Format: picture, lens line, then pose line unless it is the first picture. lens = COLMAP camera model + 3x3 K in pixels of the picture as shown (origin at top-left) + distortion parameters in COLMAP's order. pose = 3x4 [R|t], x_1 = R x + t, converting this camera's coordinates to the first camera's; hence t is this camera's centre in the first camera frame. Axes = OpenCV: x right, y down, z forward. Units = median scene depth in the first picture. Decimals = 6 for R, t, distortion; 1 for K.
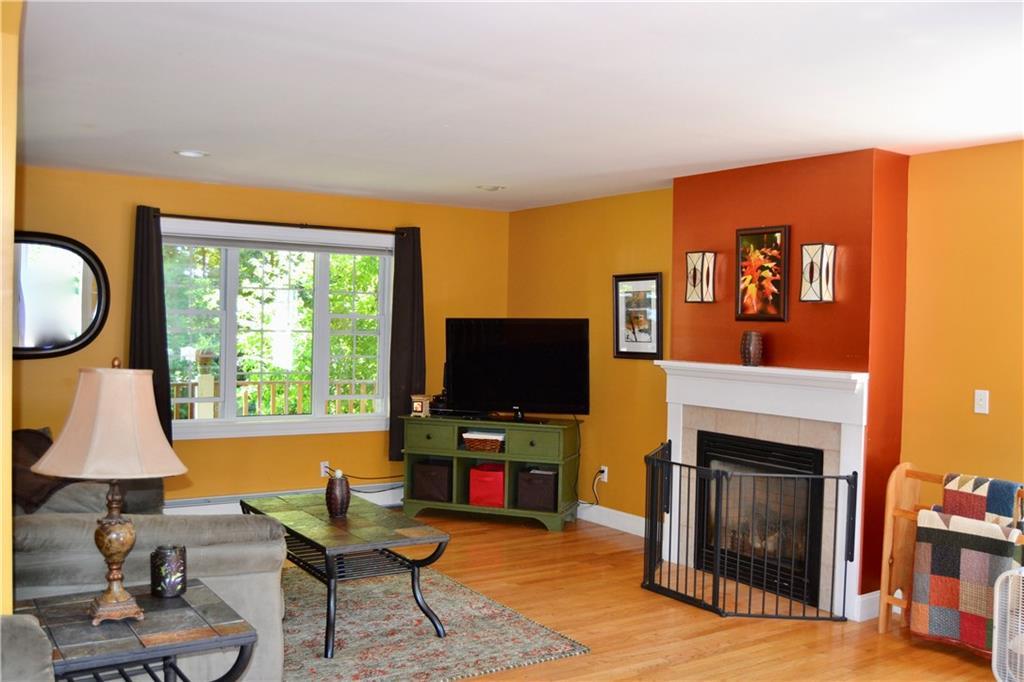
lens RADIAL K [[955.3, 0, 512.5], [0, 955.3, 343.1], [0, 0, 1]] dist [-0.011477, 0.000000]
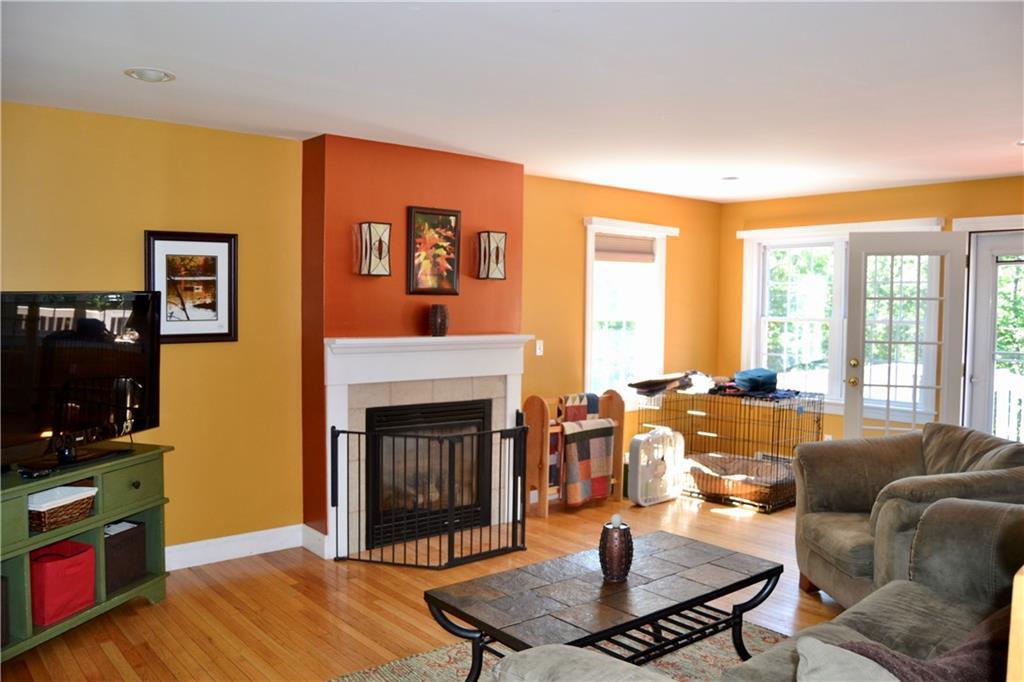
lens RADIAL K [[823.1, 0, 512.8], [0, 823.1, 343.1], [0, 0, 1]] dist [-0.067593, 0.001843]
pose [[-0.100242, -0.074485, 0.992171, -0.677147], [0.008035, 0.997101, 0.075666, -0.038181], [-0.994931, 0.015557, -0.099353, 0.995562]]
